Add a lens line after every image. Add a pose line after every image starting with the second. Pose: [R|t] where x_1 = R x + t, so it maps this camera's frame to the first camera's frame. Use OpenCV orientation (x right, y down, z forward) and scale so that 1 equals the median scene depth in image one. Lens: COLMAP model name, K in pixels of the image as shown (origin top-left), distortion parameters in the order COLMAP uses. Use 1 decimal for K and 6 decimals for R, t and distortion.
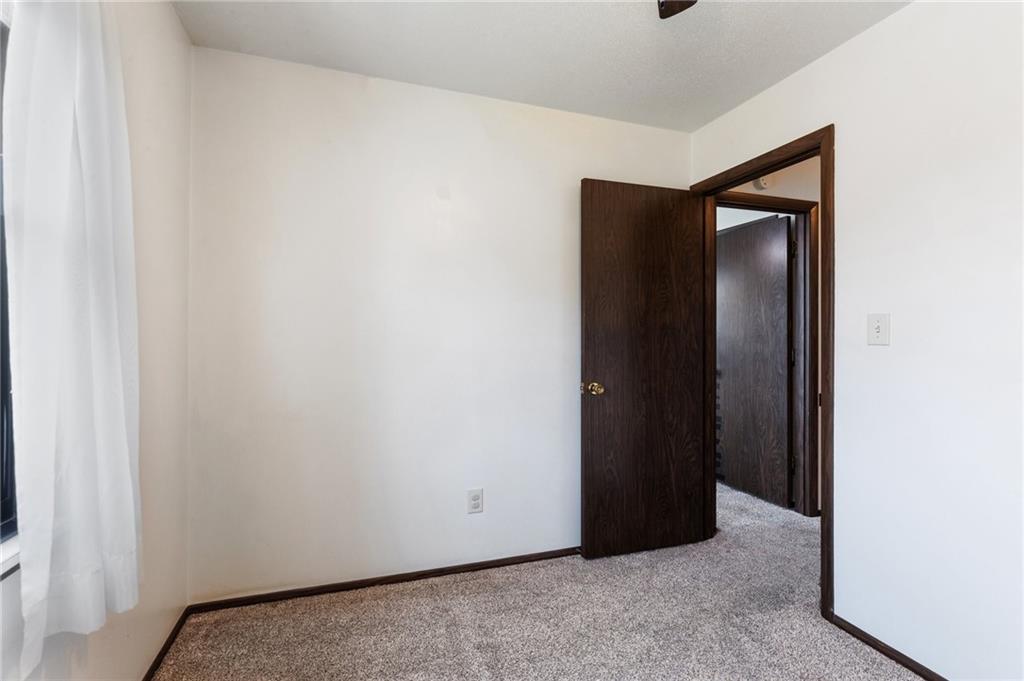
lens RADIAL K [[477.2, 0, 512.0], [0, 477.2, 335.1], [0, 0, 1]] dist [-0.001026, 0.000113]
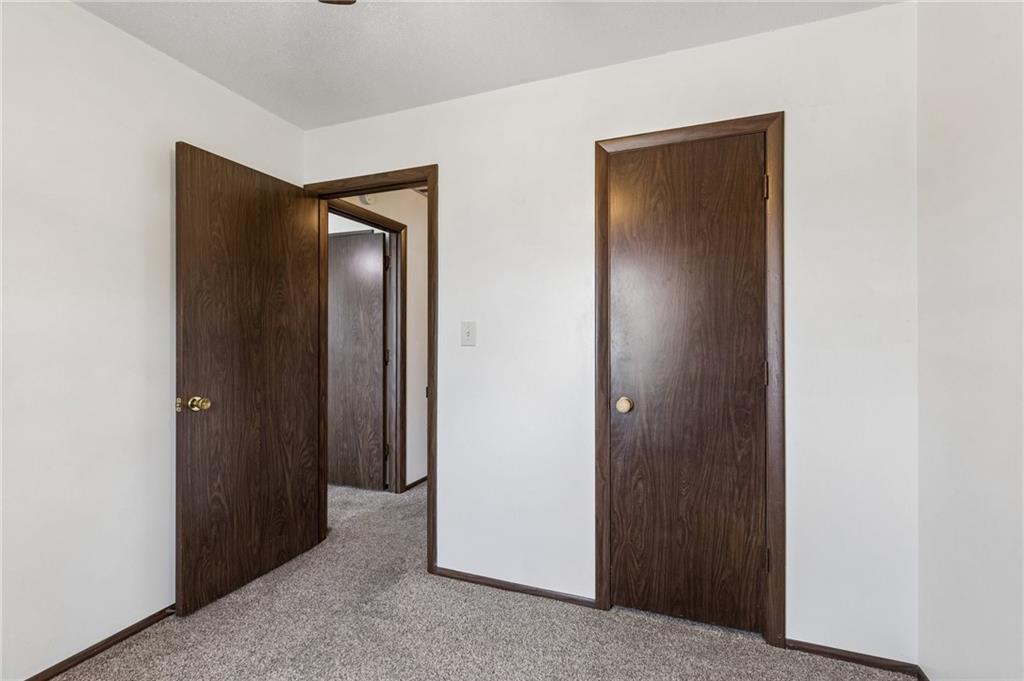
lens RADIAL K [[464.6, 0, 508.7], [0, 464.6, 339.6], [0, 0, 1]] dist [0.003944, 0.001098]
pose [[0.643072, -0.003344, 0.765798, -0.089552], [0.000738, 0.999993, 0.003747, -0.000301], [-0.765805, -0.001845, 0.643070, 0.074460]]
